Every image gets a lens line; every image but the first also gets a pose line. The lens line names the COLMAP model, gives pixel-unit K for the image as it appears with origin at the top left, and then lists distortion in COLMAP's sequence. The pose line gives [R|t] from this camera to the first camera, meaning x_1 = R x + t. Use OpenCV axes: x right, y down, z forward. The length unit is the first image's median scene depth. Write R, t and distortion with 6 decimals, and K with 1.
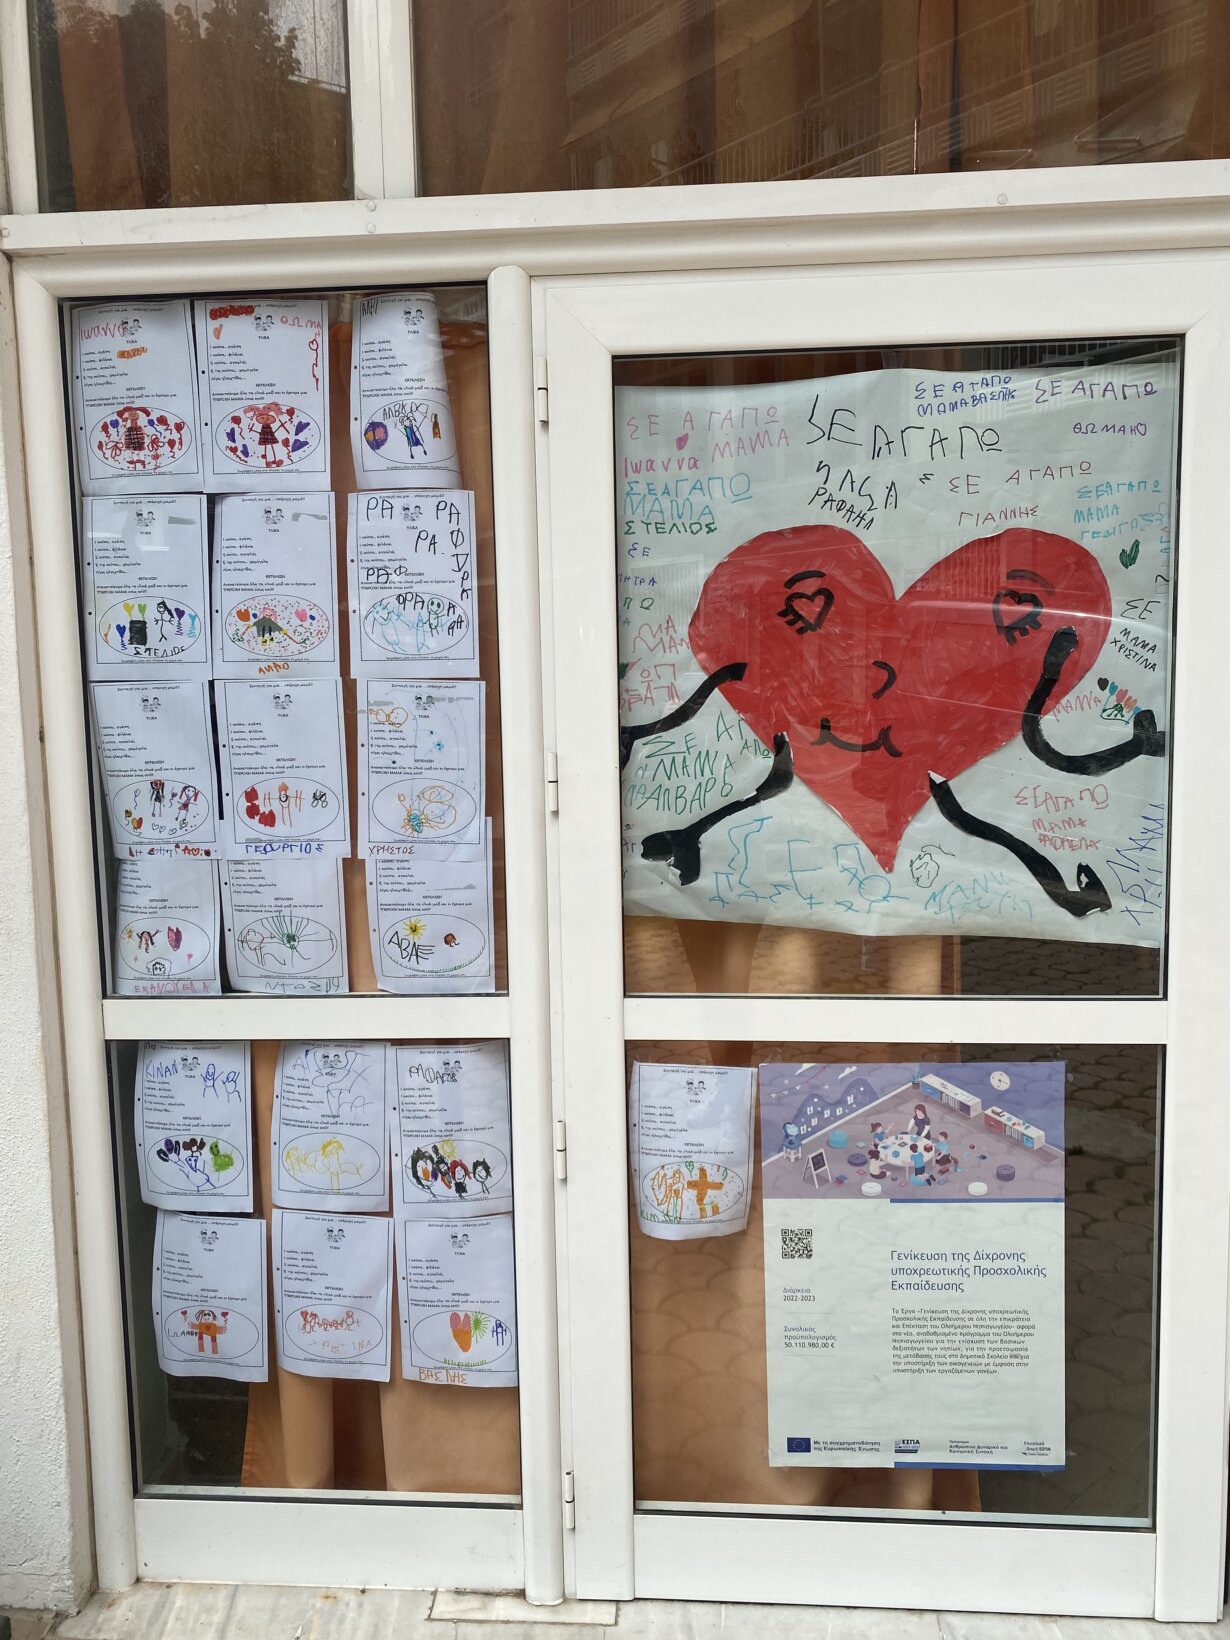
lens RADIAL K [[1228.9, 0, 614.7], [0, 1228.9, 819.3], [0, 0, 1]] dist [-0.026833, 0.010820]
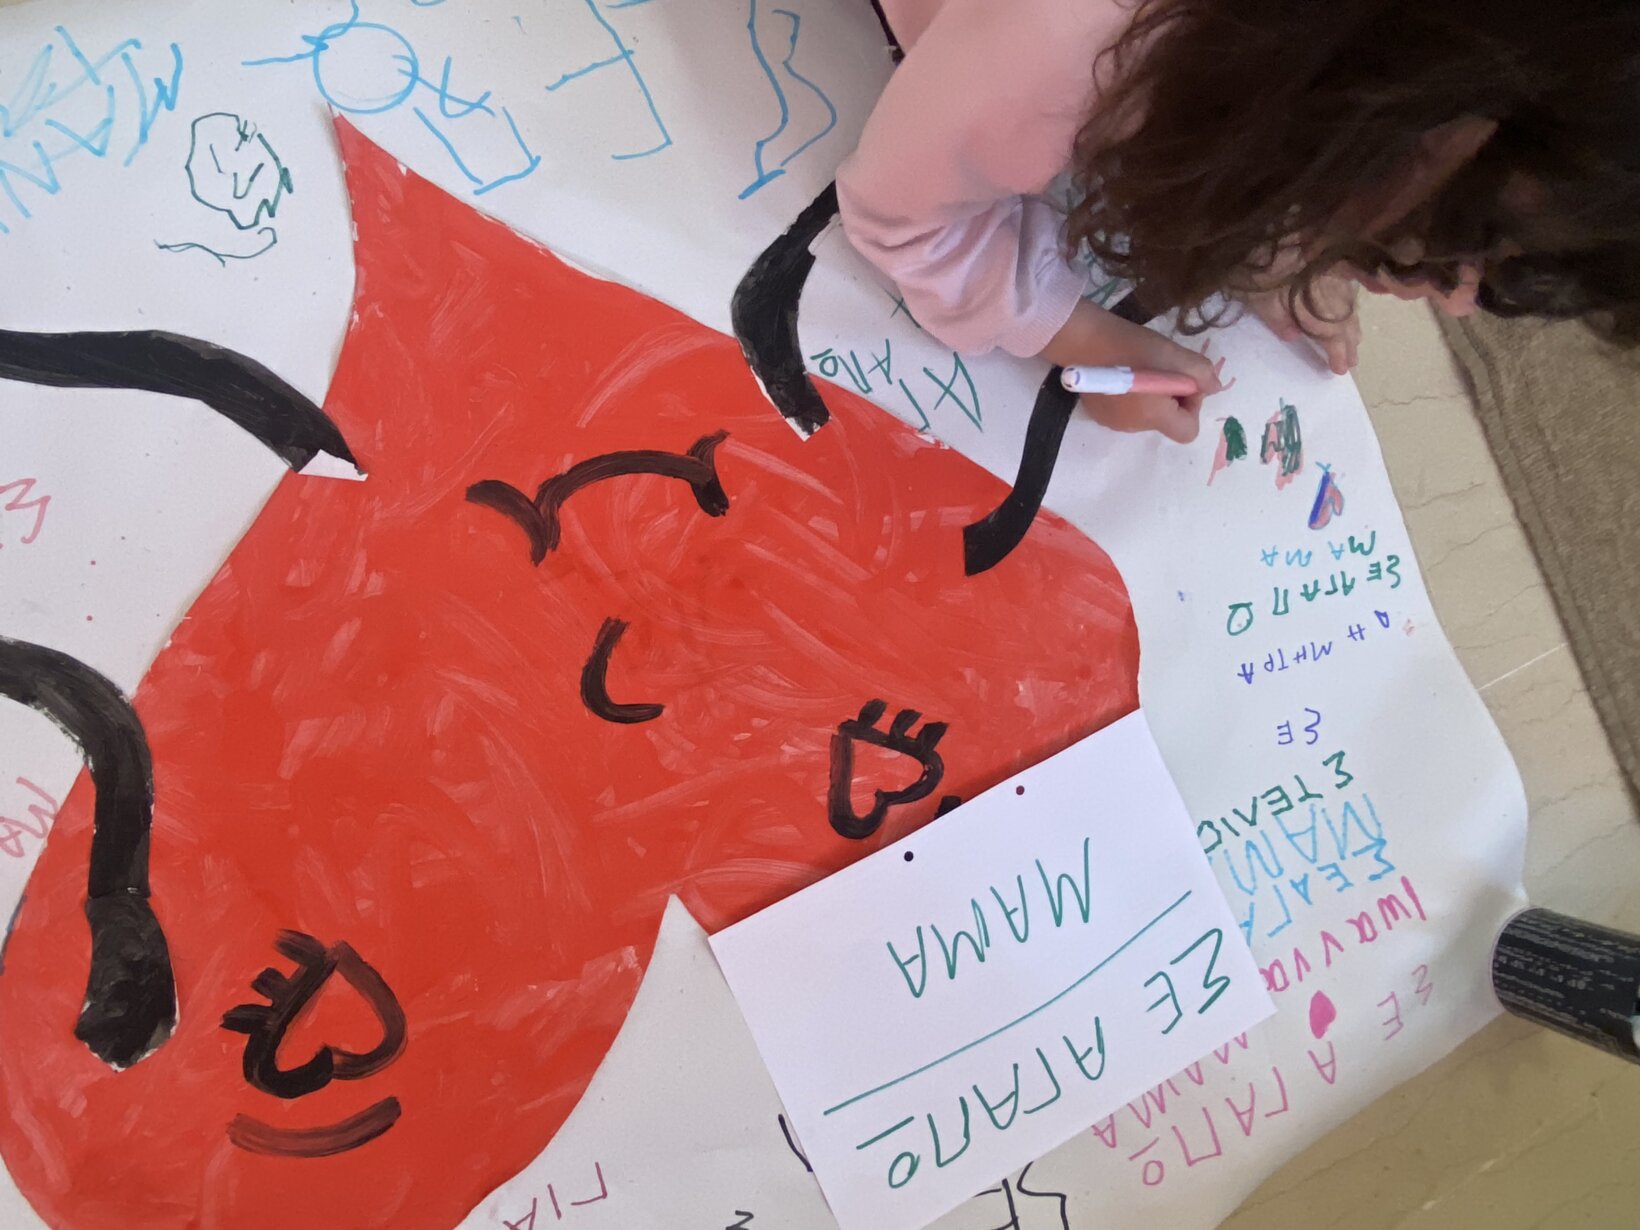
lens RADIAL K [[1099.1, 0, 820.8], [0, 1099.1, 614.9], [0, 0, 1]] dist [-0.040738, -0.001597]
pose [[-0.918942, 0.391067, 0.051116, 0.138929], [-0.394382, -0.910178, -0.126642, -0.079680], [-0.003000, -0.136536, 0.990631, 0.678790]]
